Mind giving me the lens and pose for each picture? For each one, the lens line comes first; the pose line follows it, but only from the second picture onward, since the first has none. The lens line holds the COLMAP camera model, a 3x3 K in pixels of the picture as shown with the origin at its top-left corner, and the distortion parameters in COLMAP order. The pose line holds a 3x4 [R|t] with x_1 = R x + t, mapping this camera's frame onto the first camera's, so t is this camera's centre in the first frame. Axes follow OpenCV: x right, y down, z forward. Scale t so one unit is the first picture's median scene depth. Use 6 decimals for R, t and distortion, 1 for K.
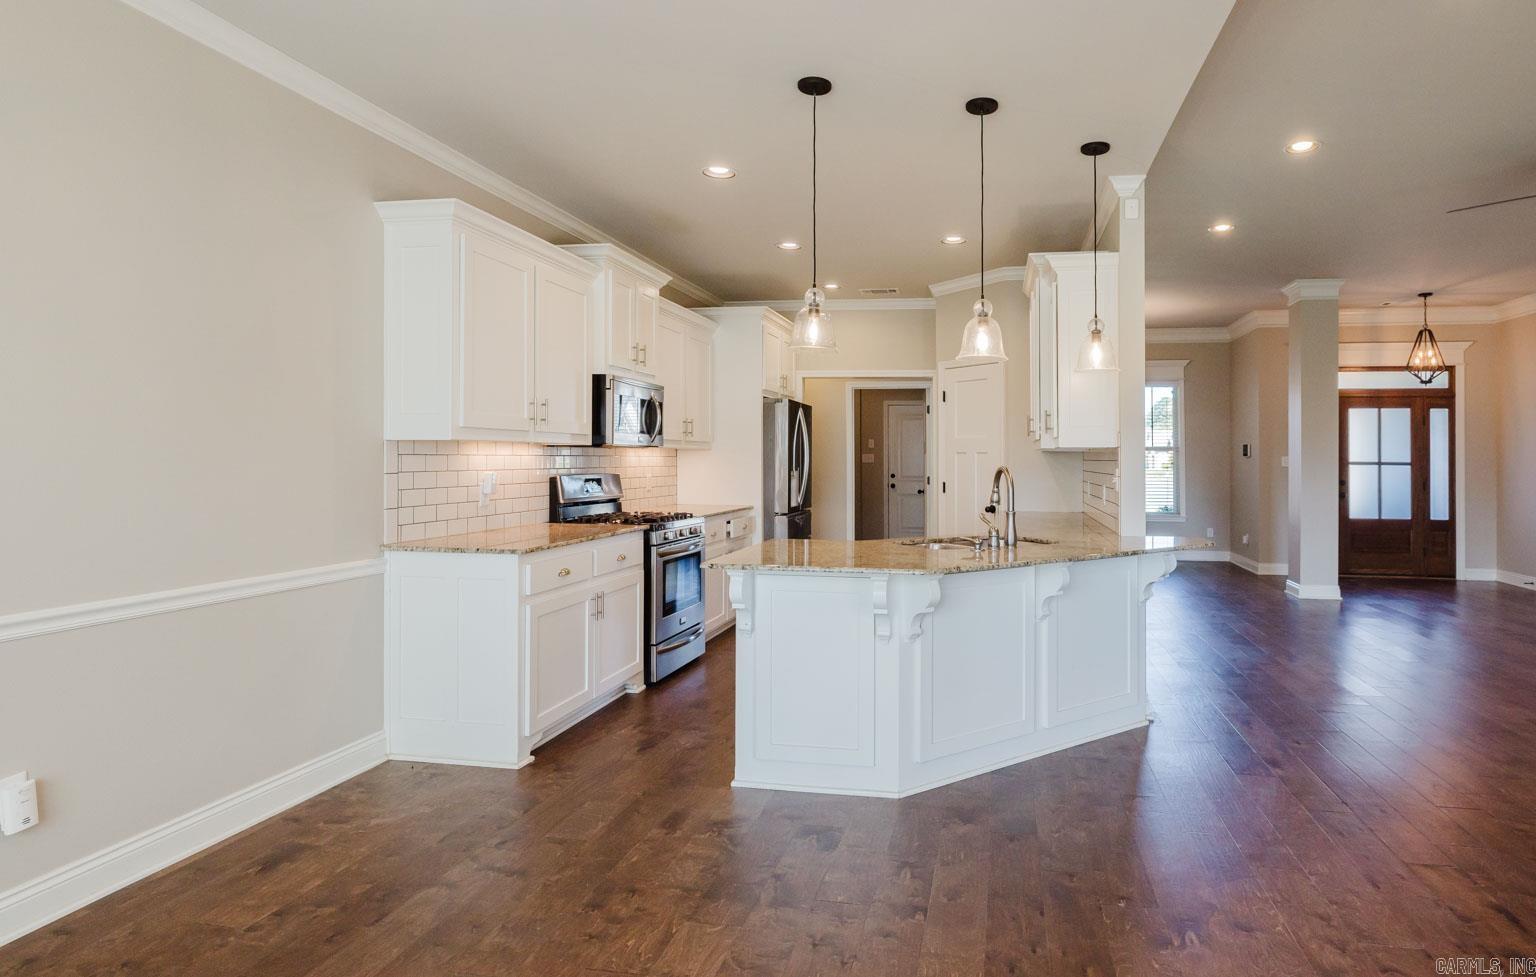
lens RADIAL K [[823.9, 0, 858.2], [0, 823.9, 445.9], [0, 0, 1]] dist [-0.002877, -0.002073]
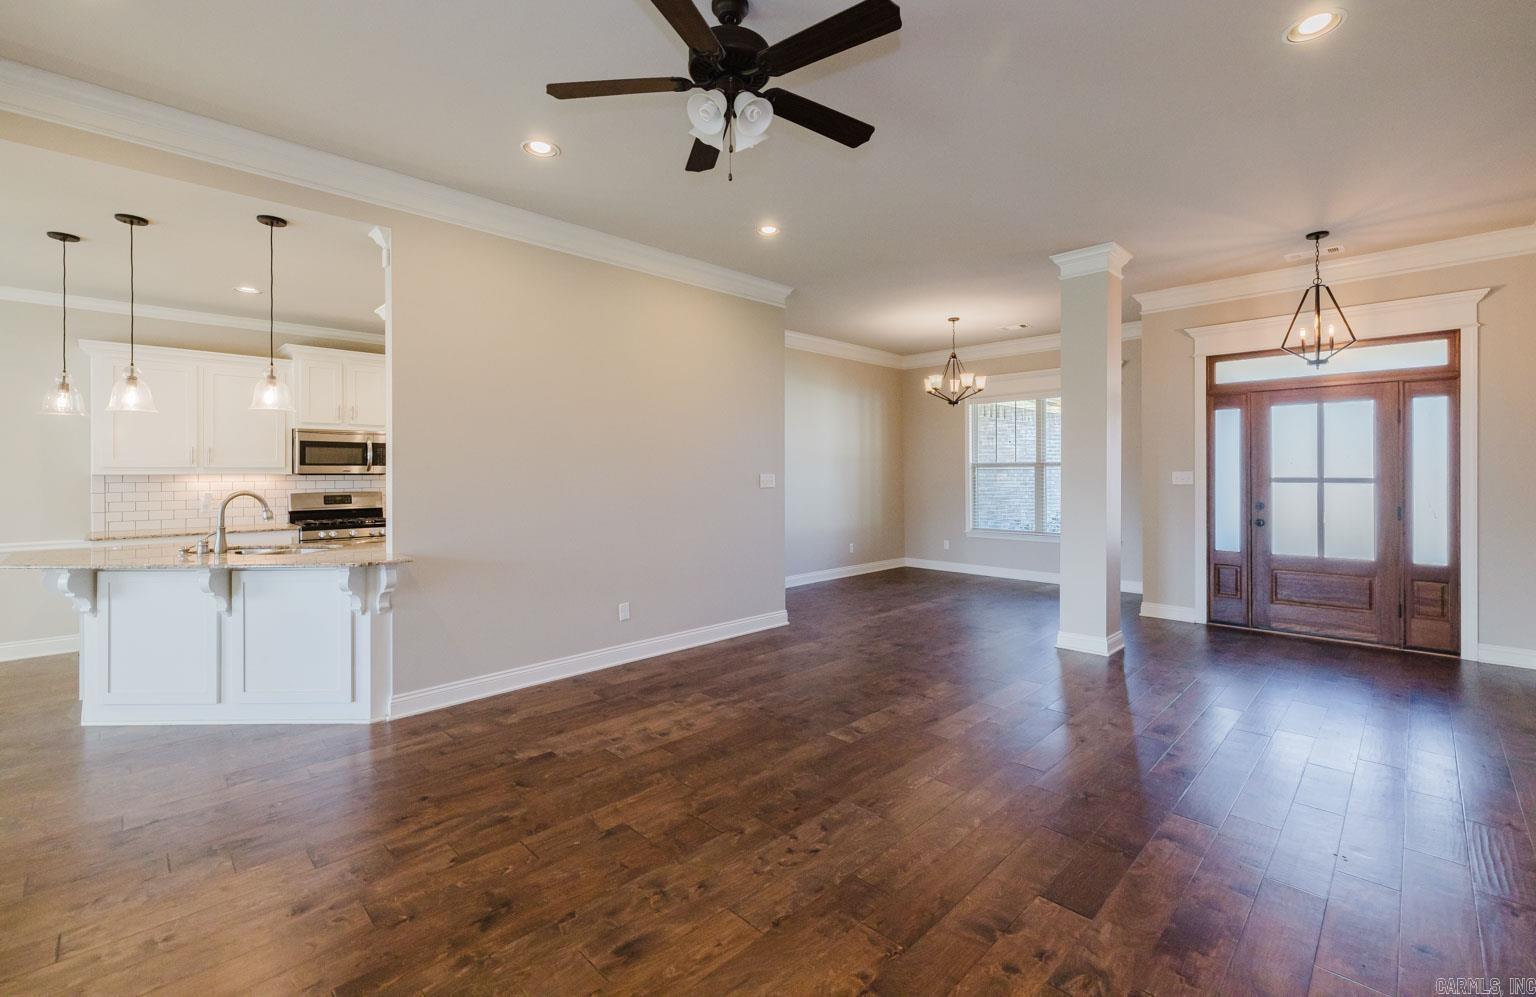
lens RADIAL K [[652.1, 0, 772.9], [0, 652.1, 475.2], [0, 0, 1]] dist [0.002021, 0.000121]
pose [[0.817282, -0.007580, -0.576189, 0.619559], [0.018487, 0.999744, 0.013071, 0.000654], [0.575942, -0.021335, 0.817212, 0.283385]]
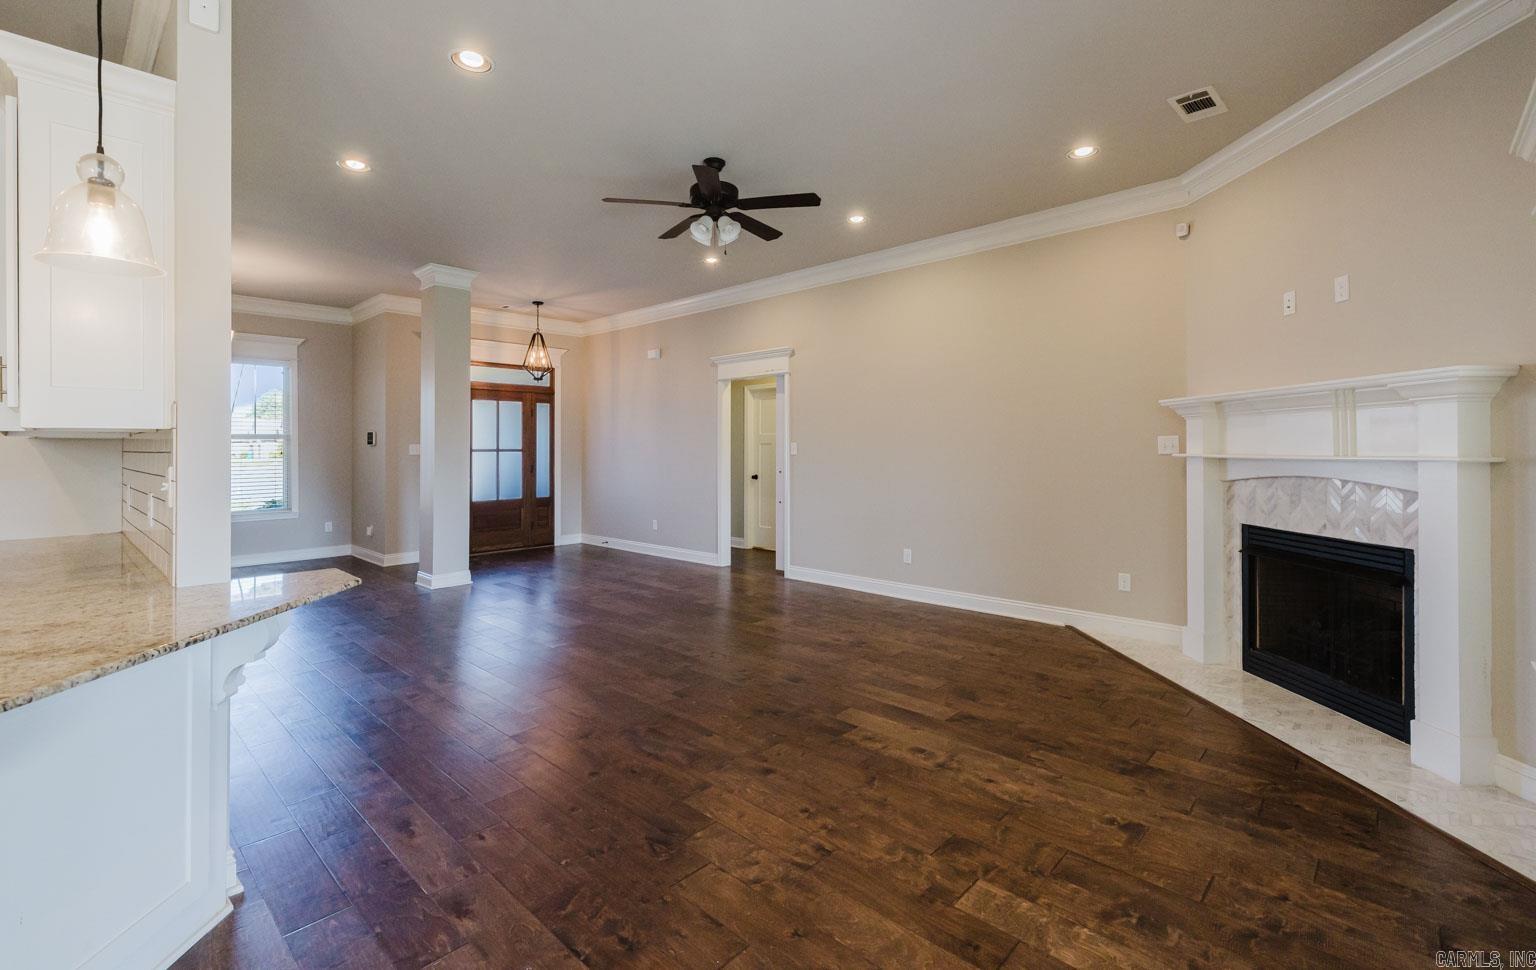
lens RADIAL K [[678.6, 0, 769.4], [0, 678.6, 437.7], [0, 0, 1]] dist [0.011464, -0.000350]
pose [[0.552441, 0.004083, 0.833542, 0.075081], [-0.006239, 0.999980, -0.000764, 0.002761], [-0.833529, -0.004778, 0.552455, 0.199887]]
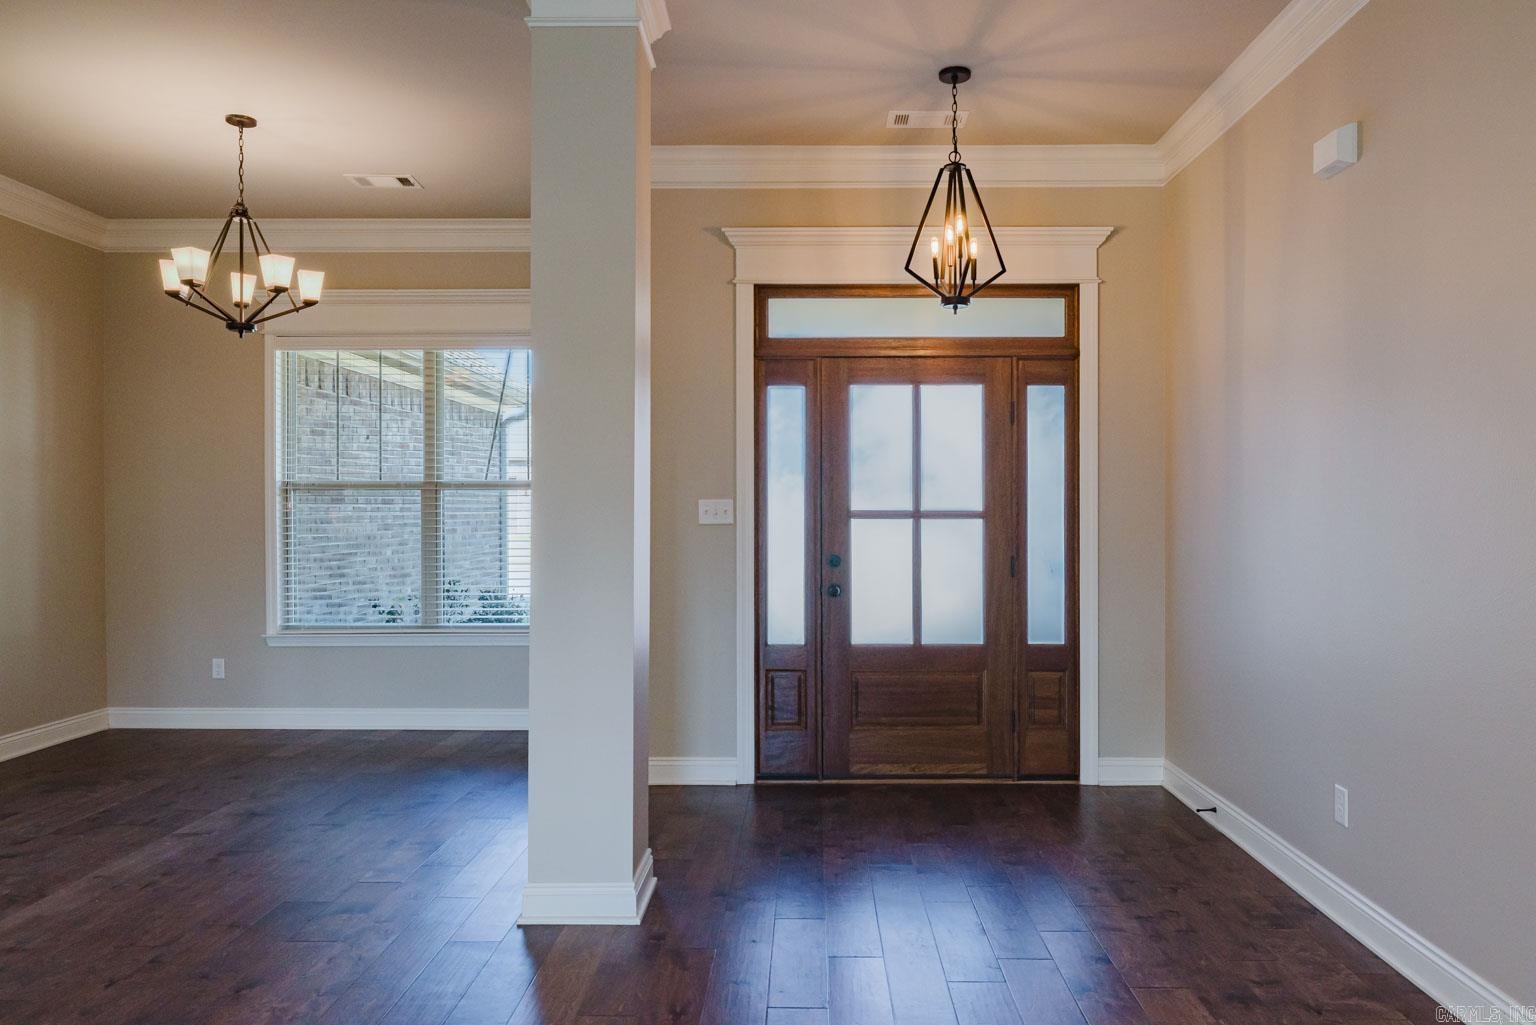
lens RADIAL K [[1042.6, 0, 788.5], [0, 1042.6, 506.0], [0, 0, 1]] dist [-0.001380, -0.000512]
pose [[0.988526, -0.007848, 0.150844, 0.528267], [0.005647, 0.999871, 0.015015, 0.009092], [-0.150942, -0.013991, 0.988444, 0.518791]]
